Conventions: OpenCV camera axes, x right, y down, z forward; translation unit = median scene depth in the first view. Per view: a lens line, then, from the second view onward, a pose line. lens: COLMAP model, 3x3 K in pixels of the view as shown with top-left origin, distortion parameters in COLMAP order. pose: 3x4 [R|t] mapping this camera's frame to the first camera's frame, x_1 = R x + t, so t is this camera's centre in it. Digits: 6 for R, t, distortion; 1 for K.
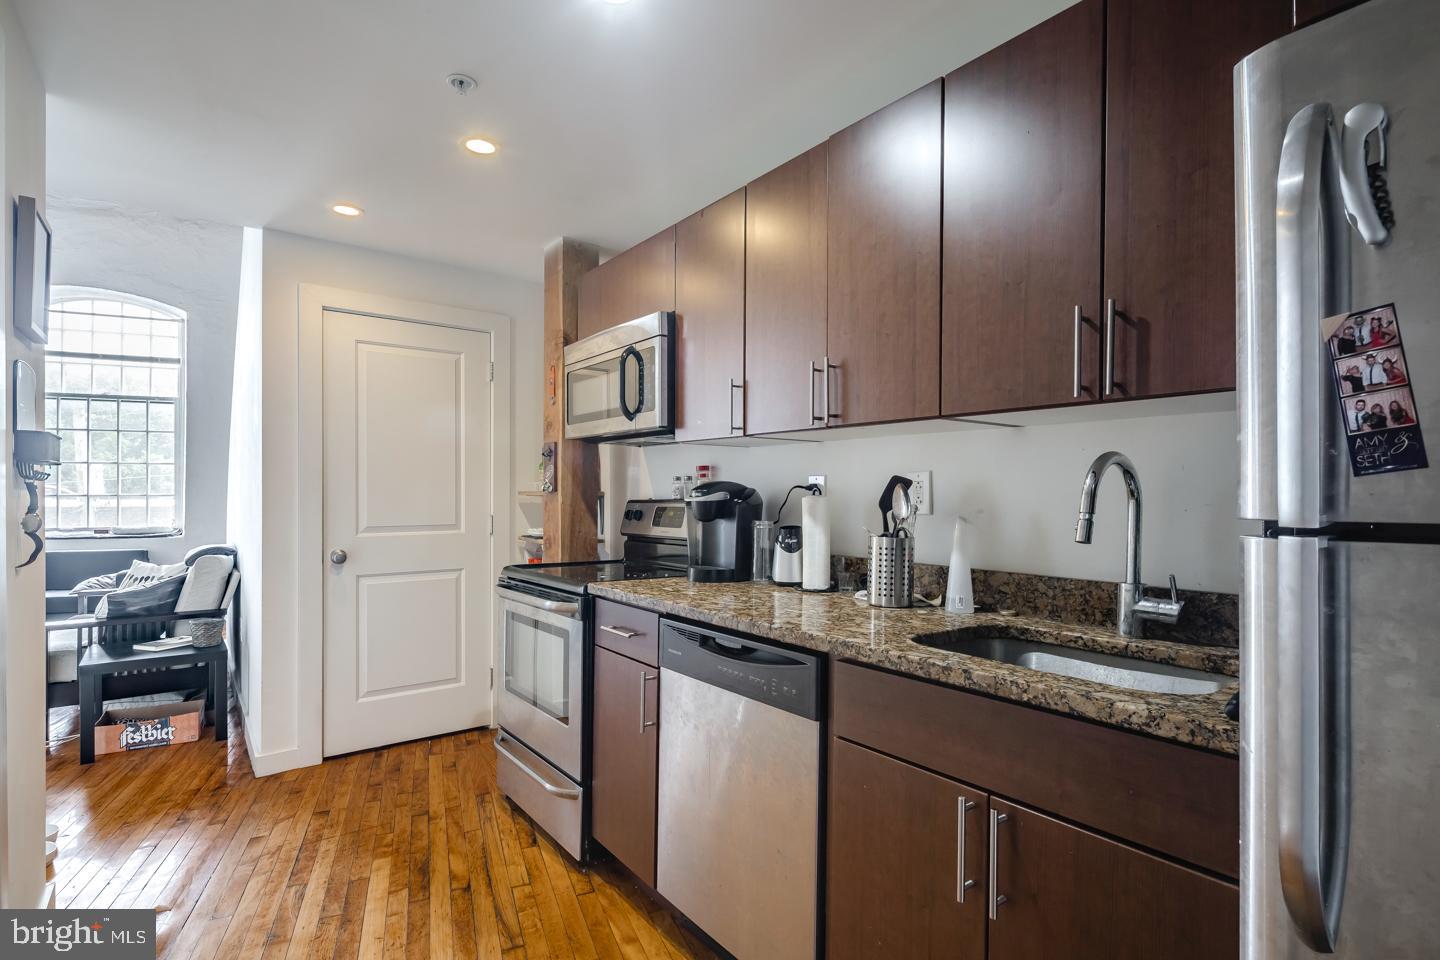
lens RADIAL K [[716.3, 0, 720.0], [0, 716.3, 498.1], [0, 0, 1]] dist [-0.001899, -0.000462]
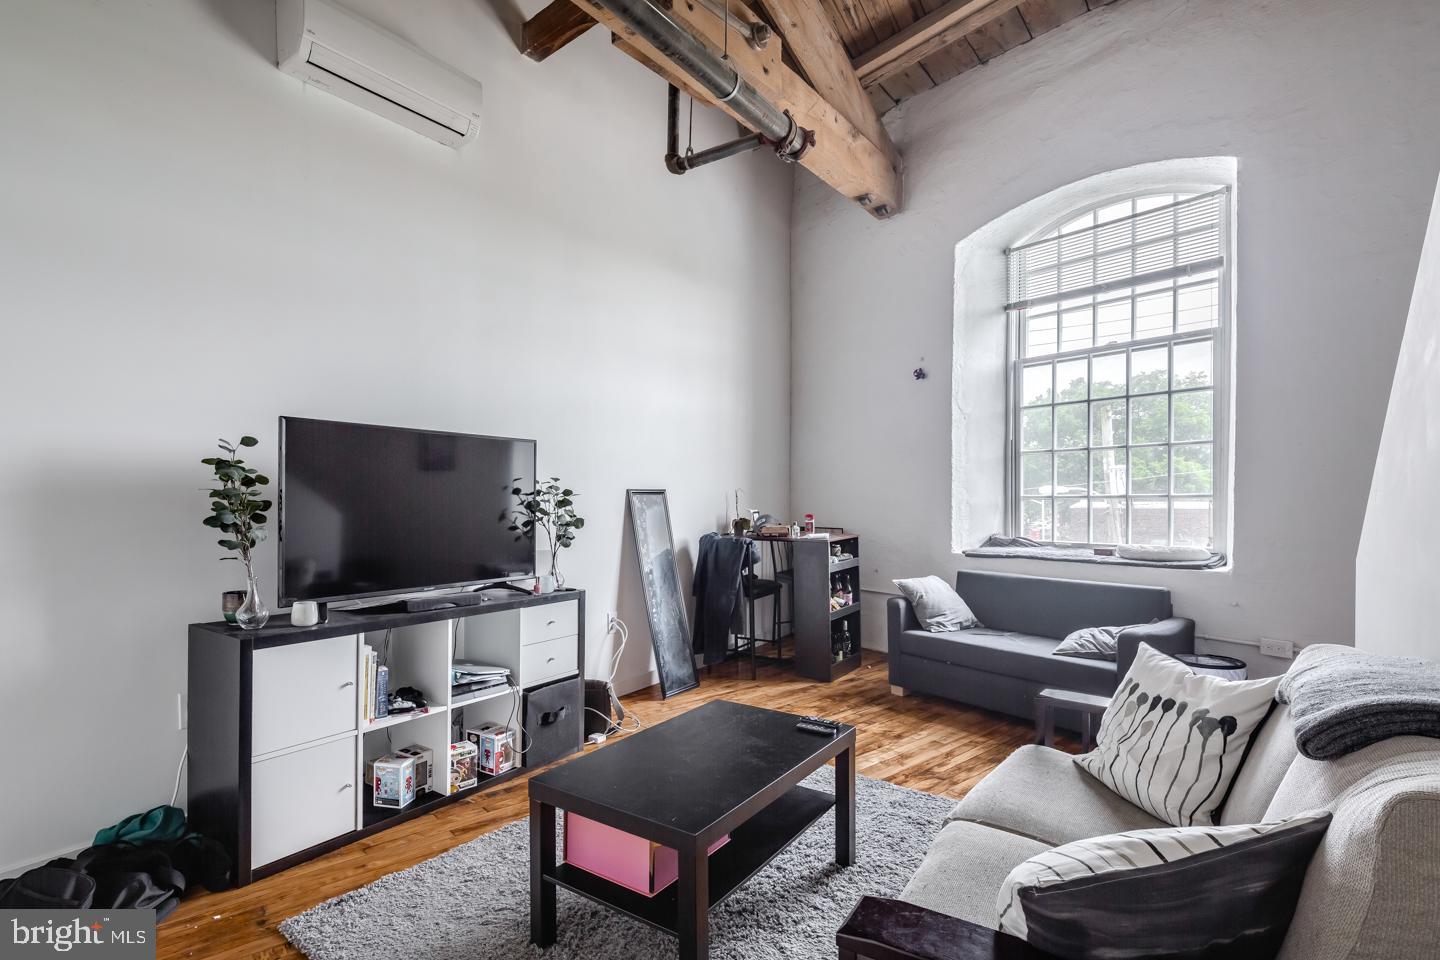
lens RADIAL K [[716.3, 0, 720.0], [0, 716.3, 498.1], [0, 0, 1]] dist [-0.001899, -0.000462]
pose [[0.327081, -0.000201, -0.944996, -0.371029], [0.000541, 1.000000, -0.000026, -0.001654], [0.944996, -0.000503, 0.327081, 0.464917]]
